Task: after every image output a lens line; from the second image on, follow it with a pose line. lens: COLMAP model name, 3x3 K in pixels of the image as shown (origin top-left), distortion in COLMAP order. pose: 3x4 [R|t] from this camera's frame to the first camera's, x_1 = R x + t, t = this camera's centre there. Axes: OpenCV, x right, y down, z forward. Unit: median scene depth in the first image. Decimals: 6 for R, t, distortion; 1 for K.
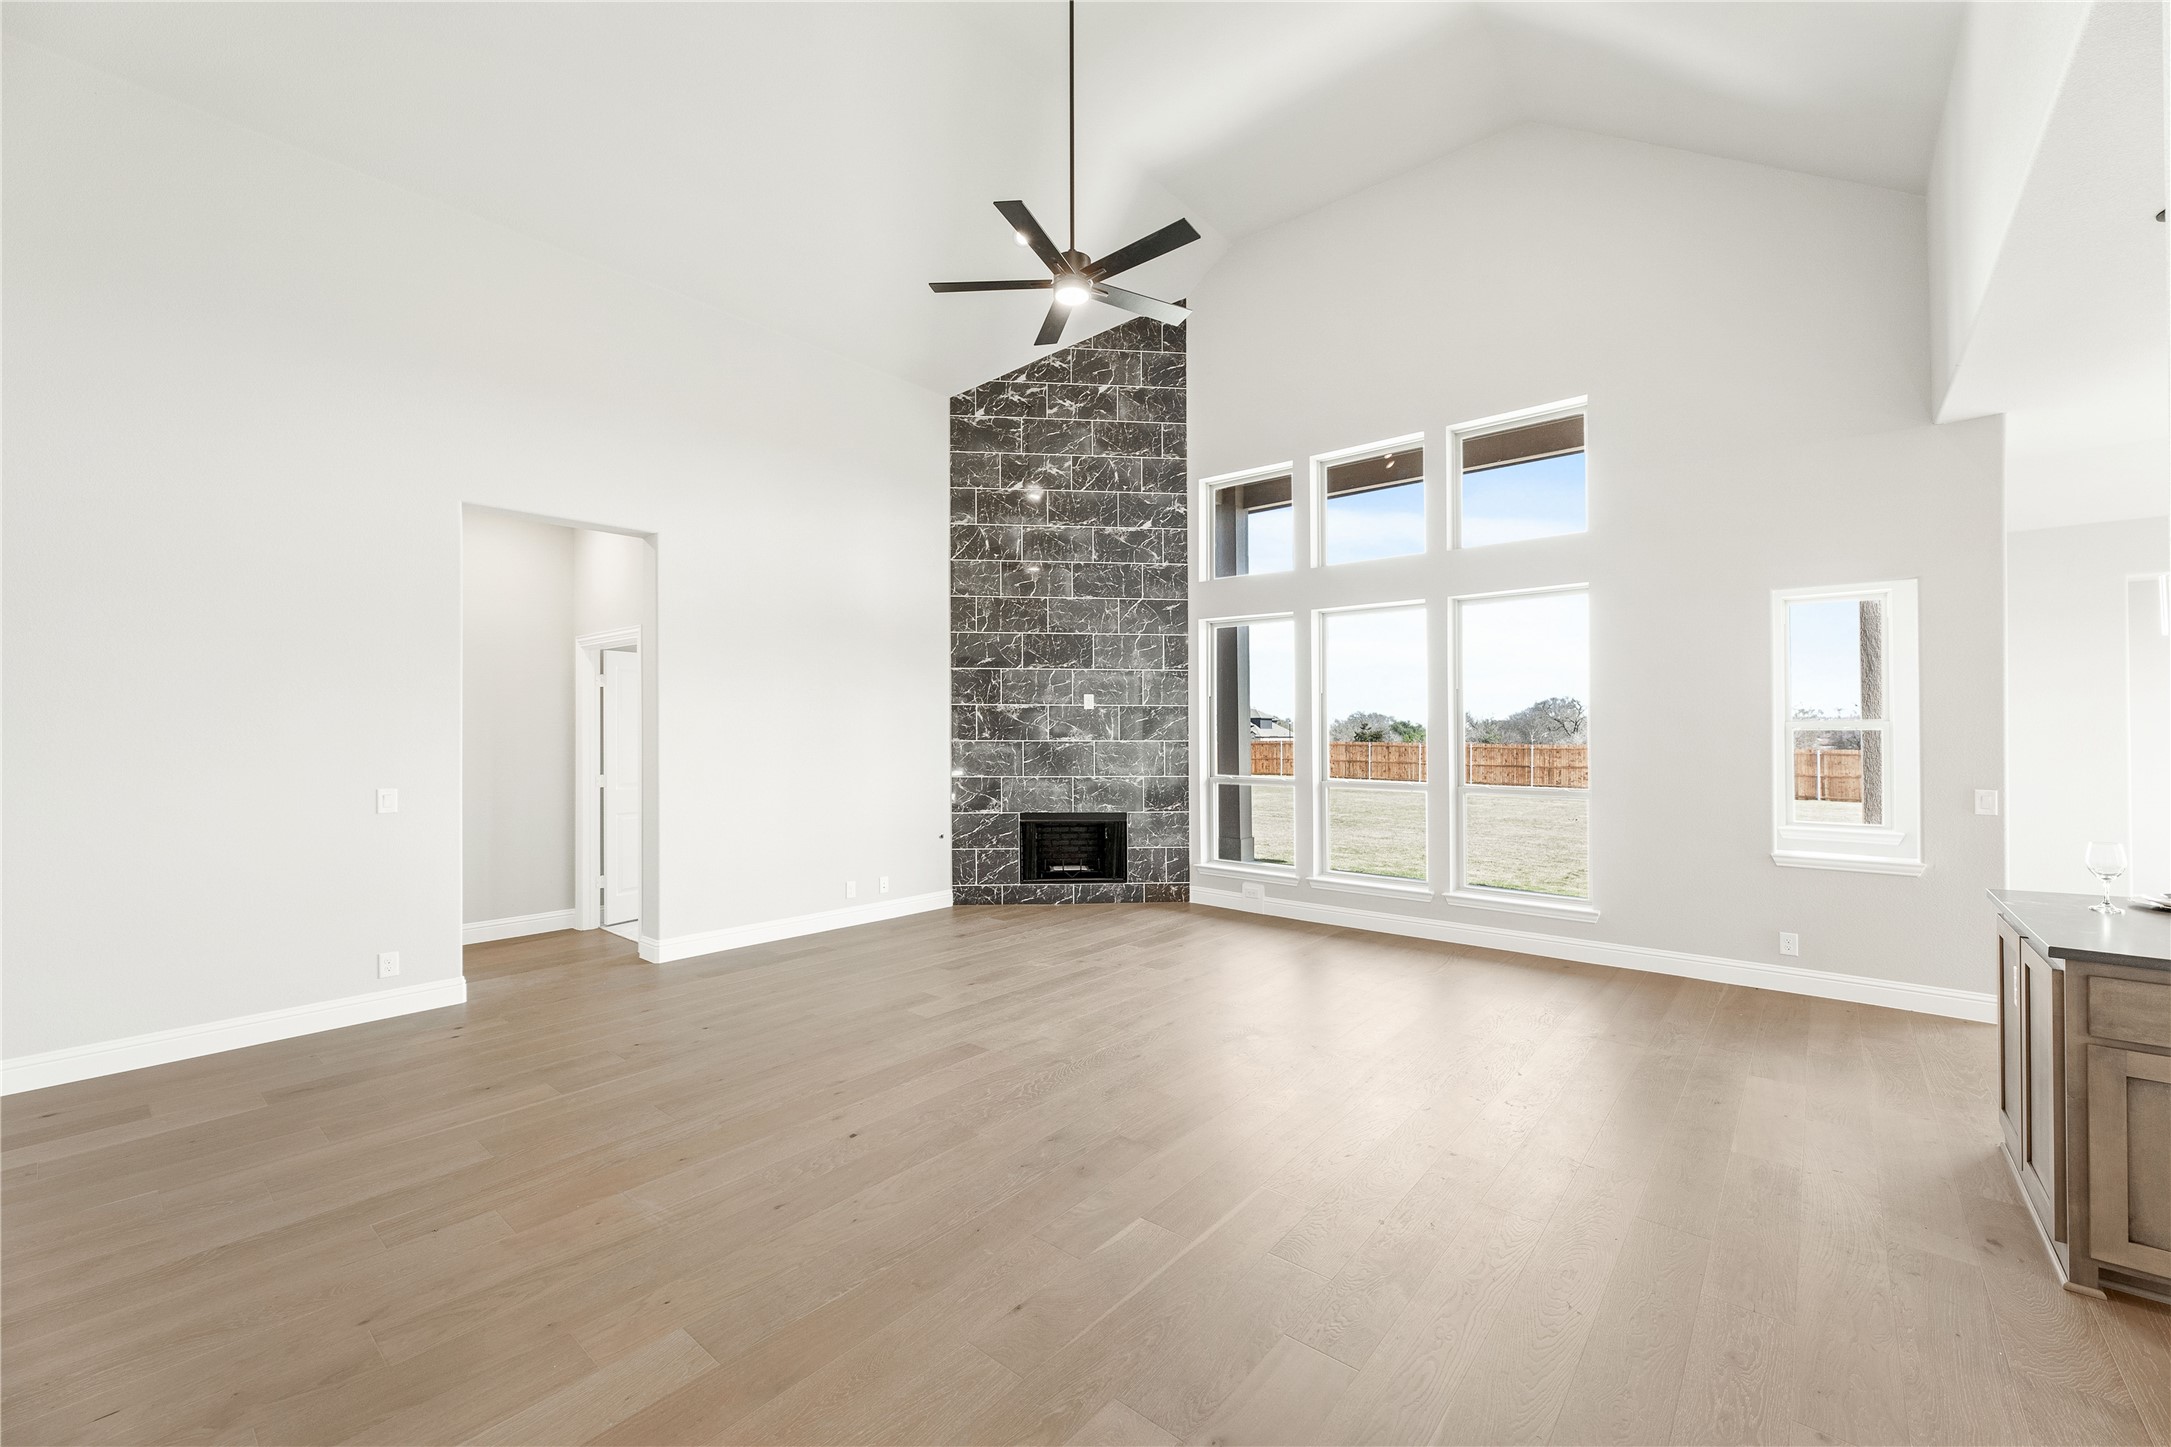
lens RADIAL K [[875.0, 0, 1075.2], [0, 875.0, 729.9], [0, 0, 1]] dist [0.000466, 0.000141]
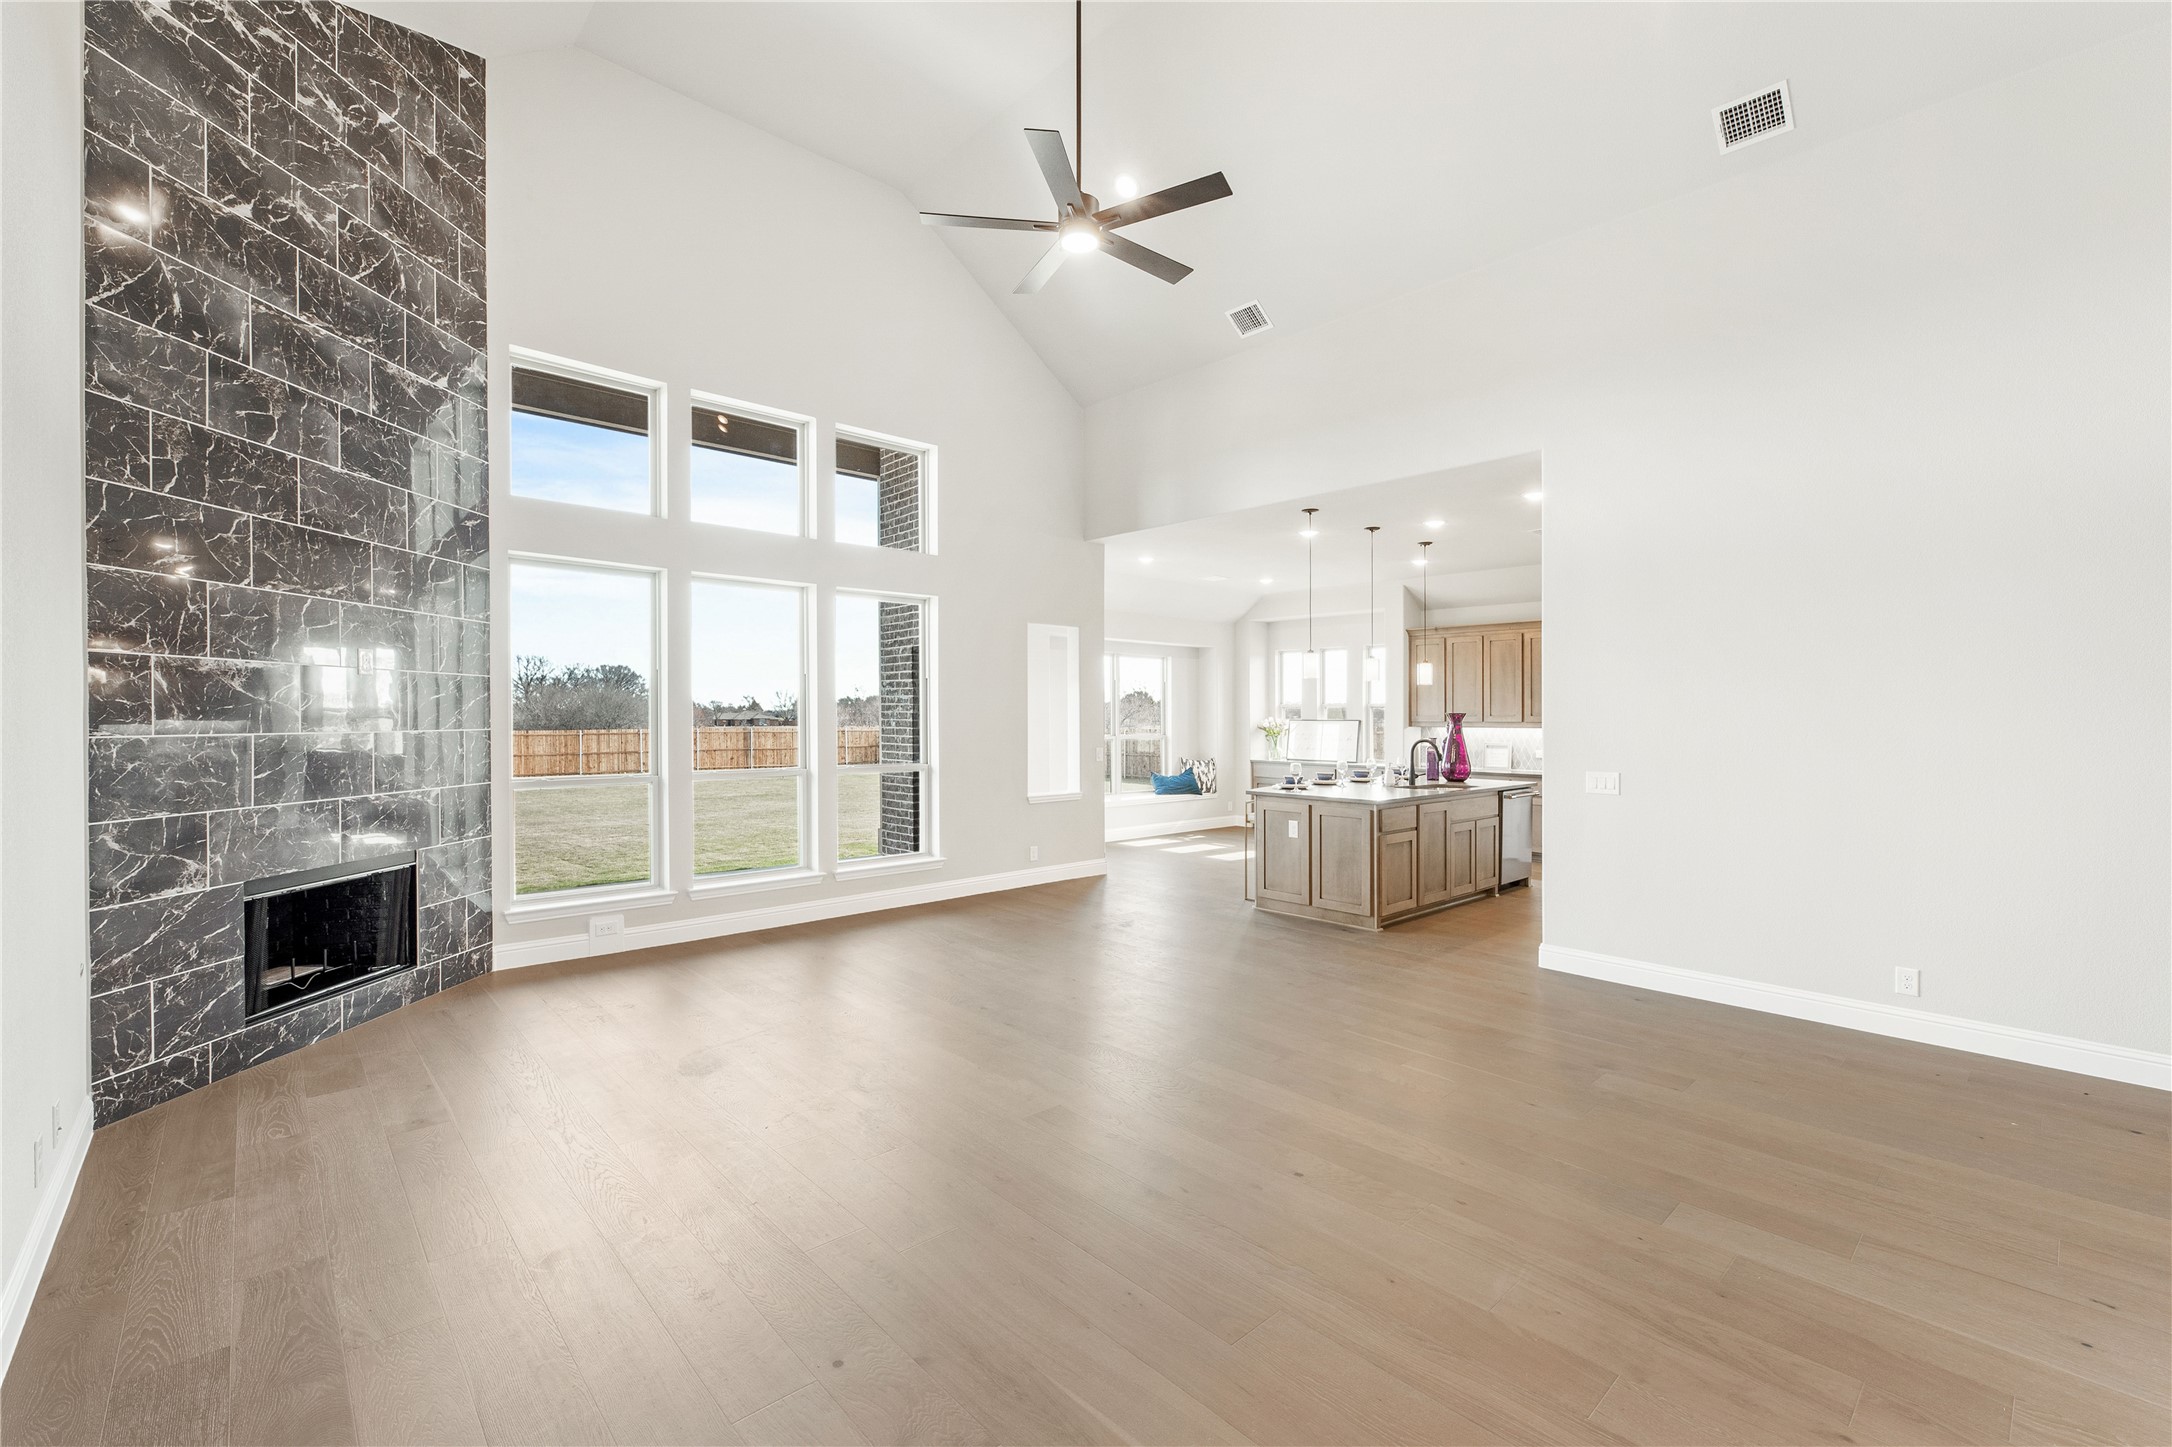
lens RADIAL K [[916.1, 0, 1091.4], [0, 916.1, 712.6], [0, 0, 1]] dist [-0.000584, -0.000213]
pose [[0.117756, 0.002049, 0.993040, -0.512945], [-0.004398, 0.999989, -0.001542, -0.000988], [-0.993033, -0.004186, 0.117764, 0.469942]]
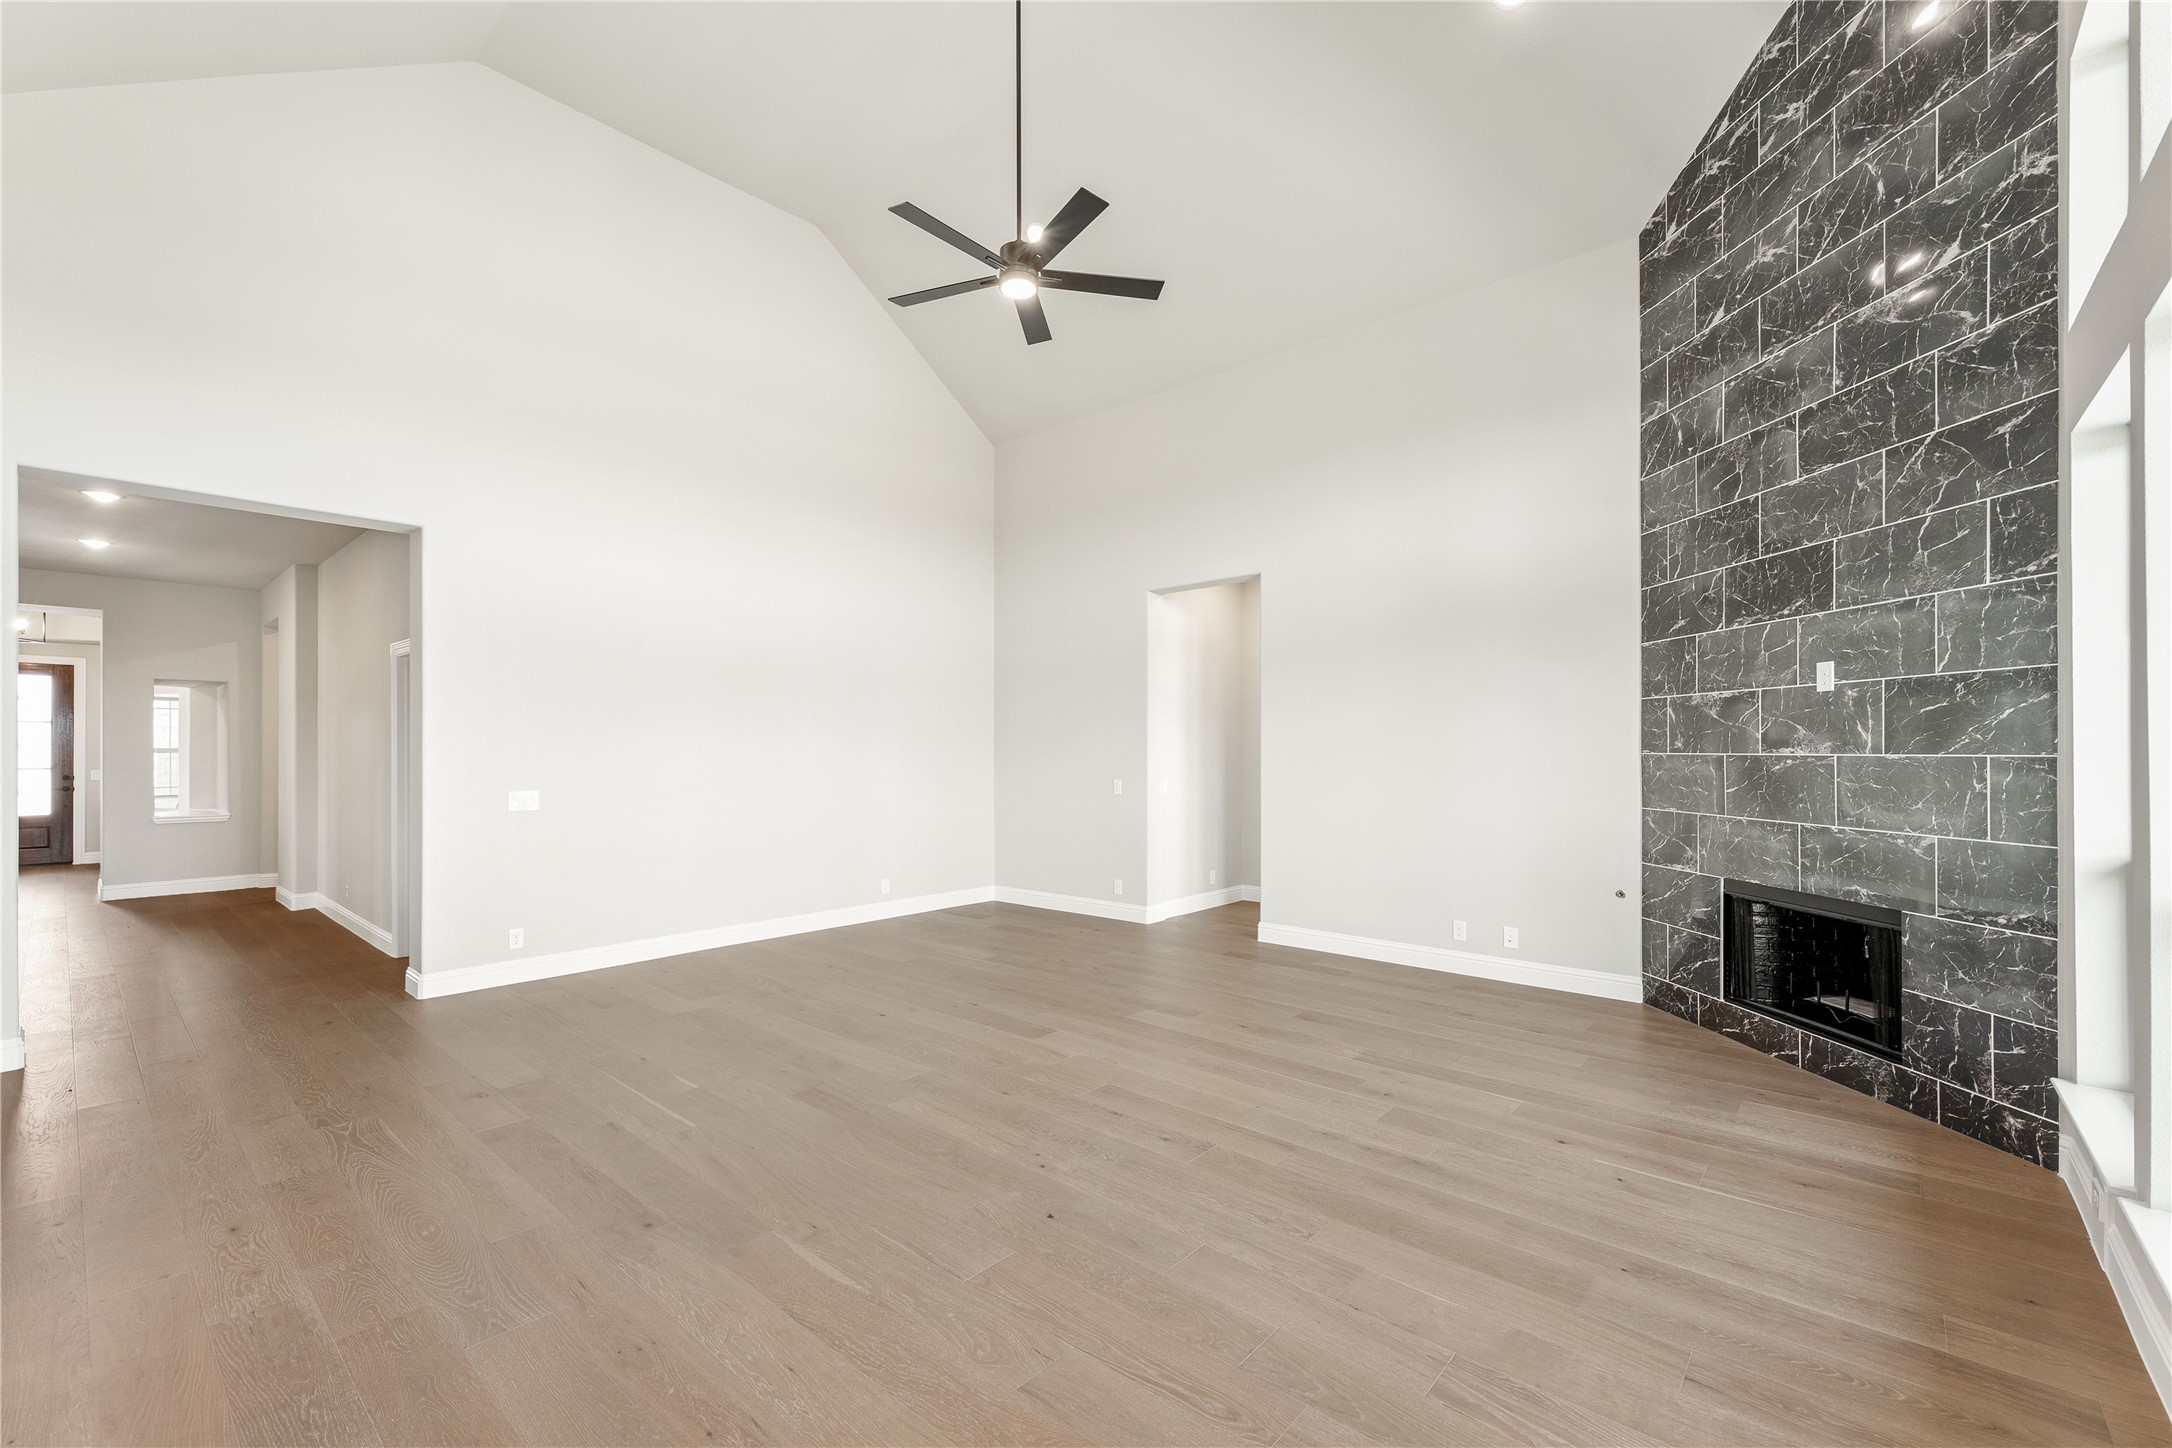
lens RADIAL K [[889.8, 0, 1081.2], [0, 889.8, 753.4], [0, 0, 1]] dist [-0.000203, -0.000017]
pose [[-0.022024, 0.002655, -0.999754, 0.536140], [0.009270, 0.999954, 0.002451, 0.006664], [0.999714, -0.009213, -0.022047, 0.585130]]
